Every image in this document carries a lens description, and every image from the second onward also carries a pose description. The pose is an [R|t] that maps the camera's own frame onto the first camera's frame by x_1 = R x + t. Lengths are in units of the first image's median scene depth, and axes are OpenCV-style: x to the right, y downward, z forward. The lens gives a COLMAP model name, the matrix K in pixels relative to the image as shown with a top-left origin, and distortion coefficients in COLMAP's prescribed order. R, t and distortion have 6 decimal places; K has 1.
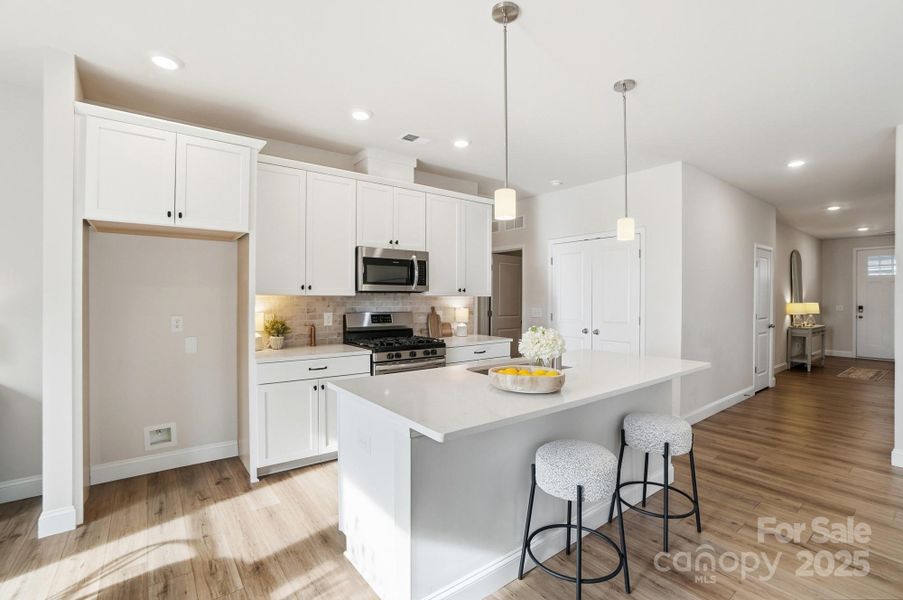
lens RADIAL K [[407.2, 0, 447.6], [0, 407.2, 301.5], [0, 0, 1]] dist [-0.047507, 0.013020]
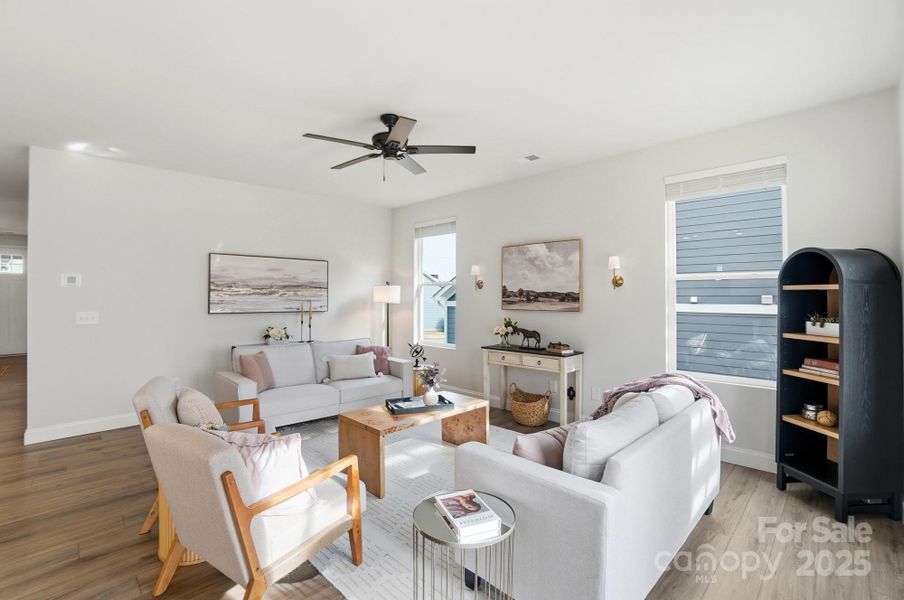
lens RADIAL K [[411.8, 0, 444.9], [0, 411.8, 291.2], [0, 0, 1]] dist [-0.053989, 0.015038]
pose [[-0.138200, 0.009200, 0.990362, -0.123894], [0.013627, 0.999880, -0.007387, 0.000194], [-0.990311, 0.012474, -0.138309, -0.039706]]
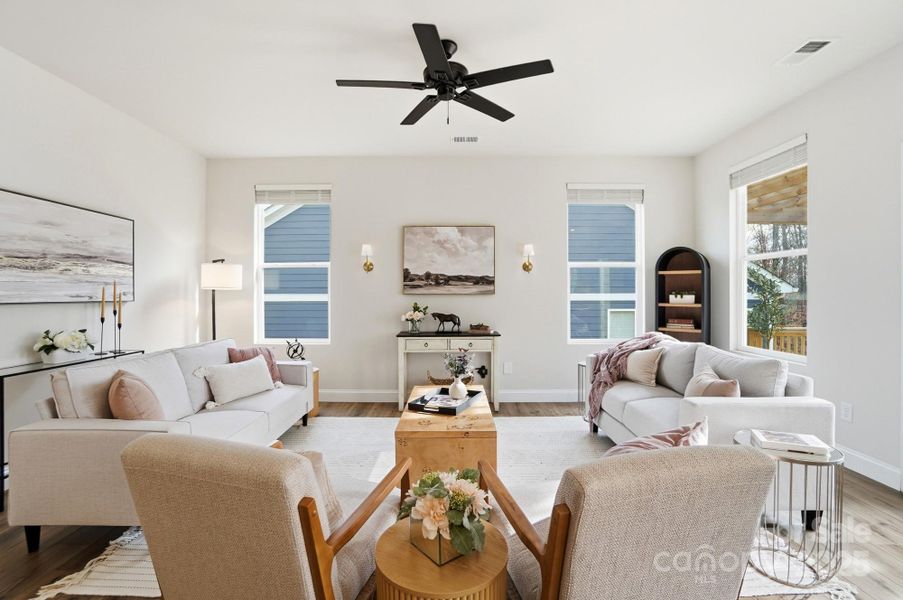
lens RADIAL K [[411.3, 0, 449.3], [0, 411.3, 296.7], [0, 0, 1]] dist [-0.053989, 0.015038]
pose [[-0.800895, -0.006925, 0.598765, 0.293302], [0.008725, 0.999692, 0.023232, 0.030074], [-0.598741, 0.023831, -0.800588, 0.460042]]
